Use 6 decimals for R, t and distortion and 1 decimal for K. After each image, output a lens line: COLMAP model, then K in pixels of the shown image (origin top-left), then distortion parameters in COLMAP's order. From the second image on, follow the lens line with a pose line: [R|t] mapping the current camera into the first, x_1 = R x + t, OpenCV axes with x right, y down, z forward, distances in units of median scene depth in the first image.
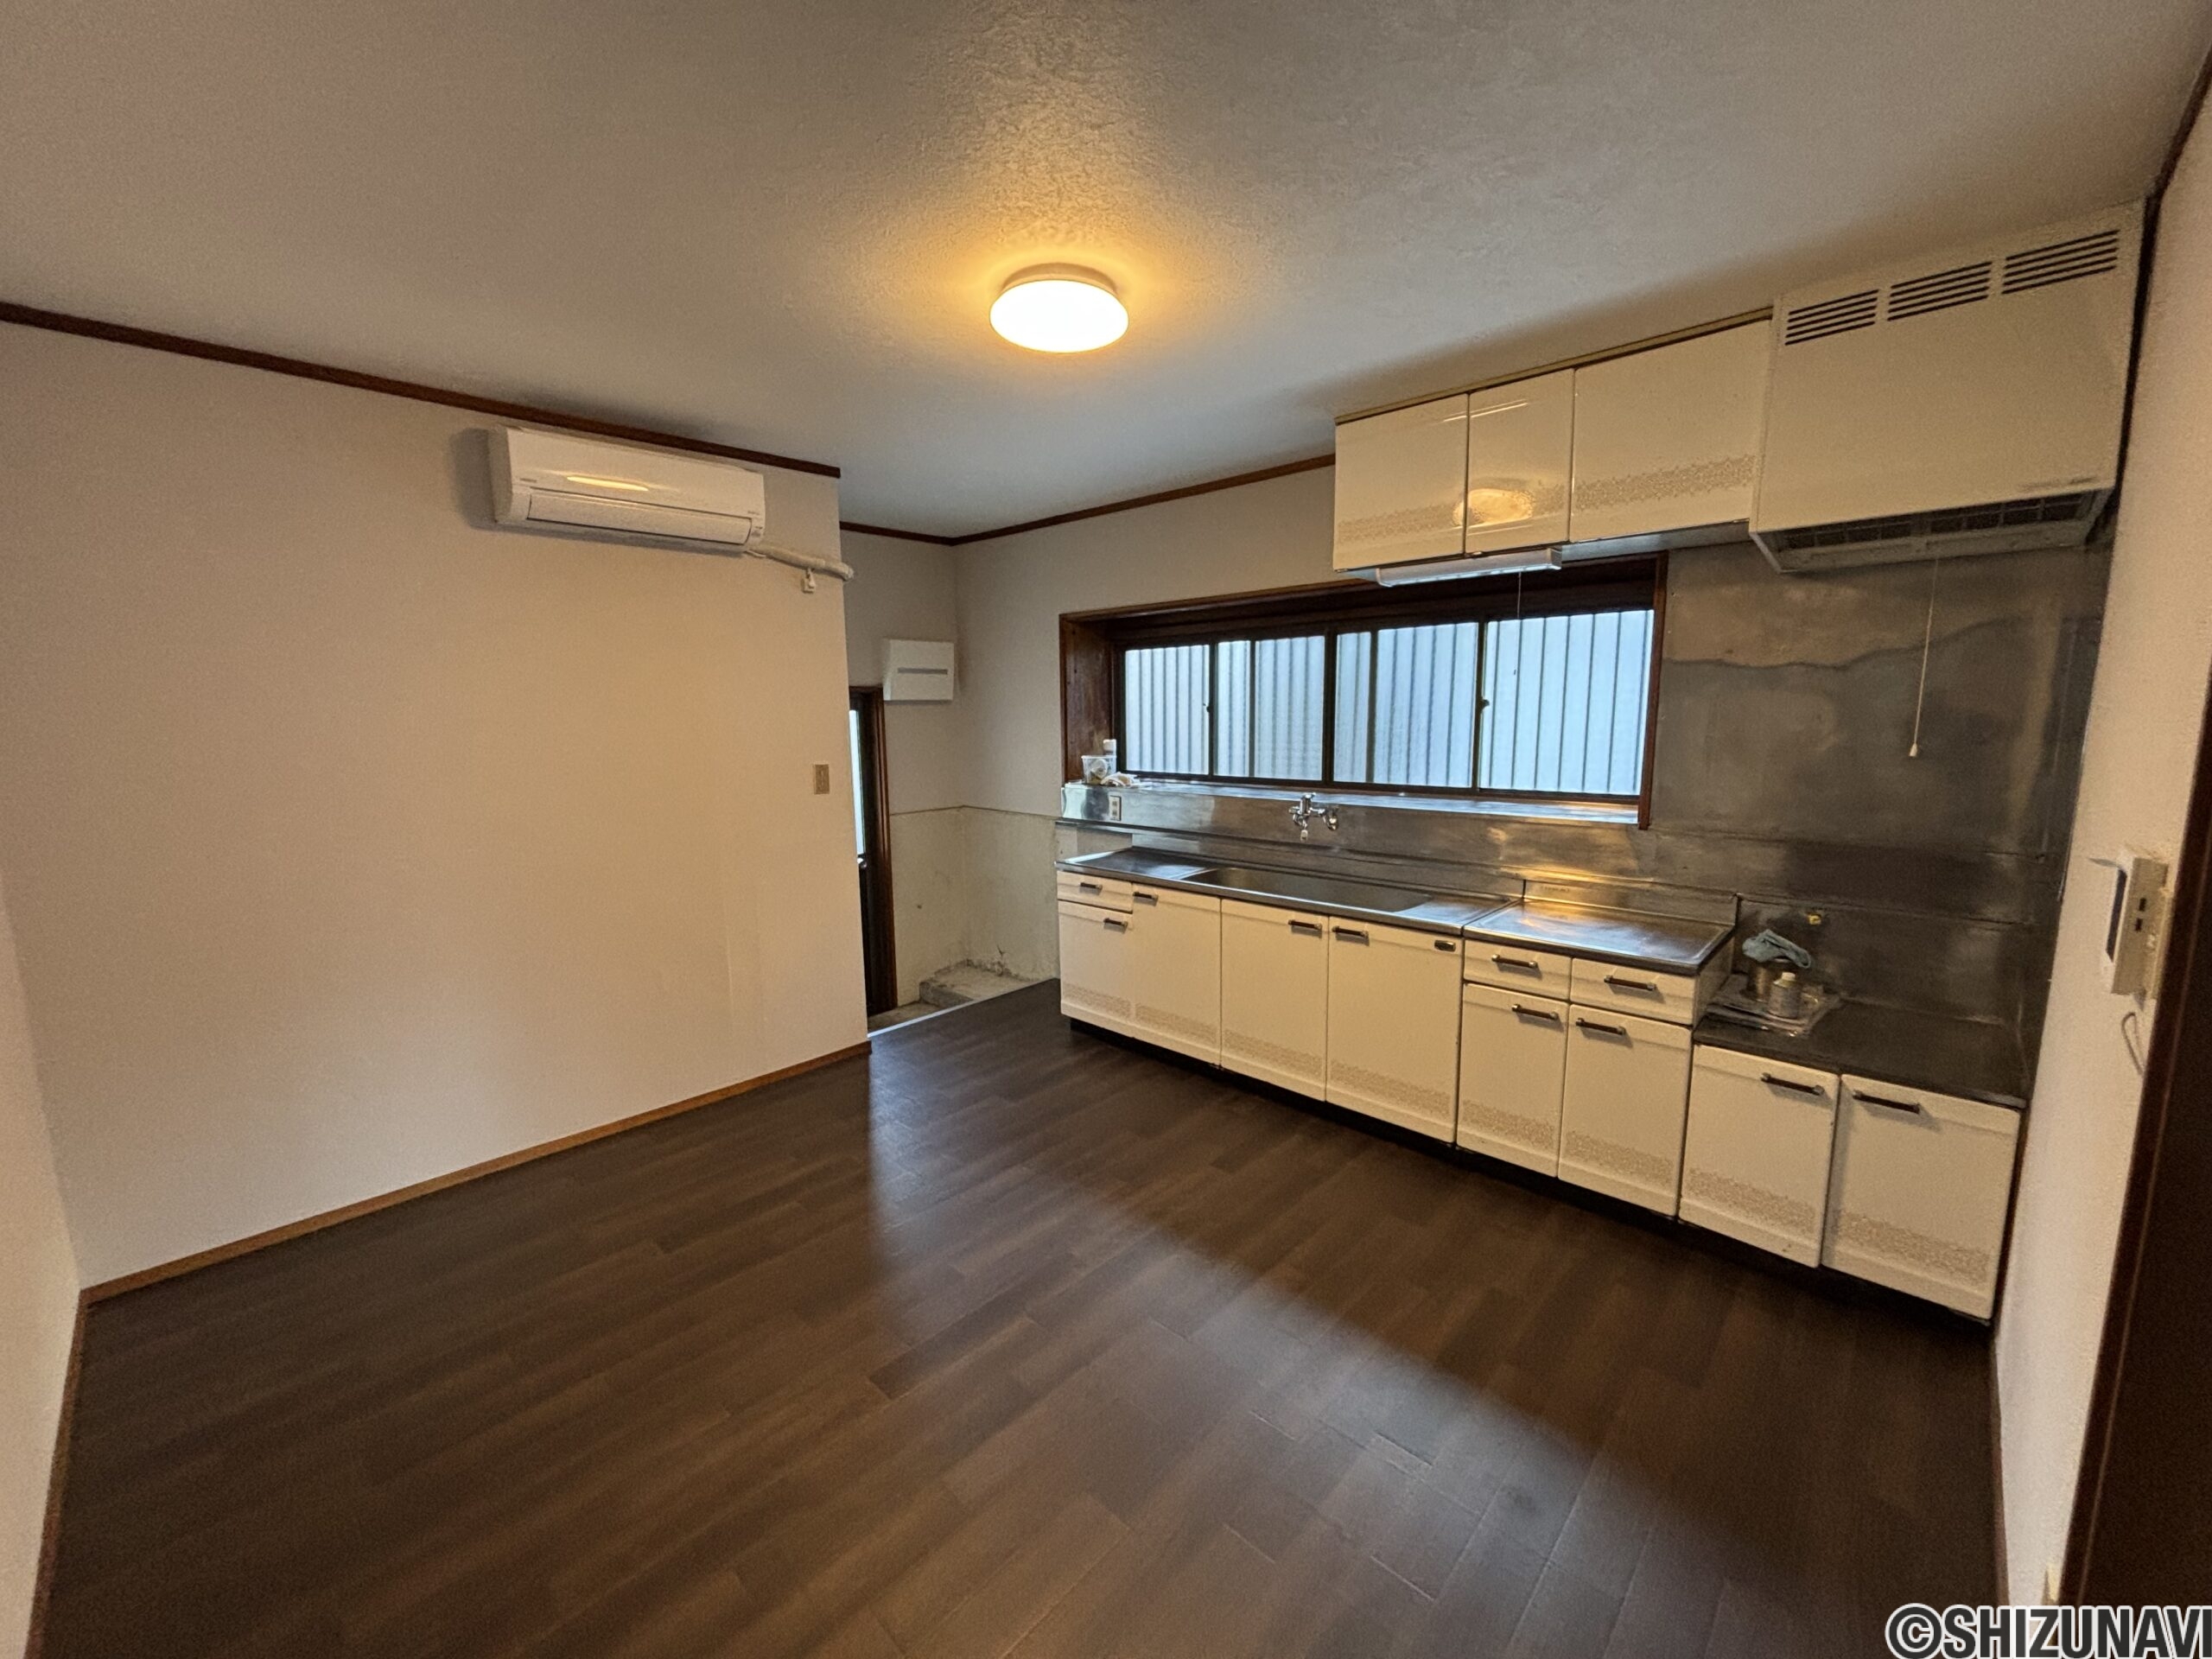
lens RADIAL K [[889.0, 0, 1106.0], [0, 889.0, 829.5], [0, 0, 1]] dist [0.001196, 0.000002]
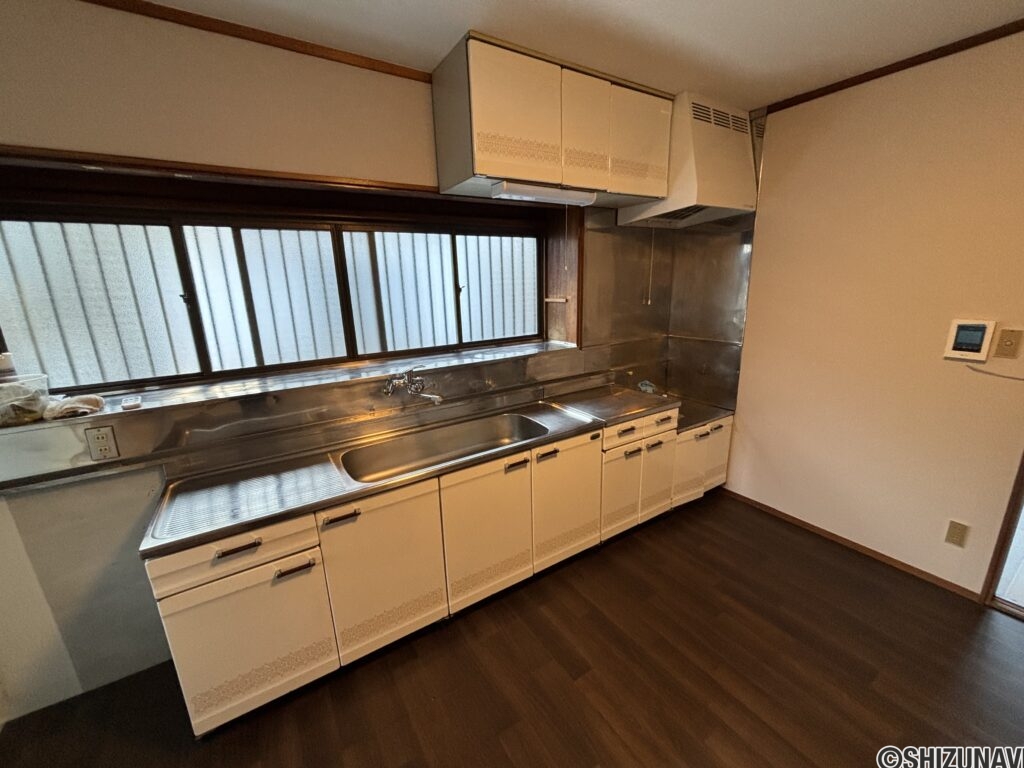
lens RADIAL K [[411.8, 0, 512.0], [0, 411.8, 384.0], [0, 0, 1]] dist [0.058766, -0.026334]
pose [[0.229131, -0.242221, 0.942777, -0.300647], [0.150810, 0.965683, 0.211453, -0.126388], [-0.961642, 0.093730, 0.257798, 0.769795]]
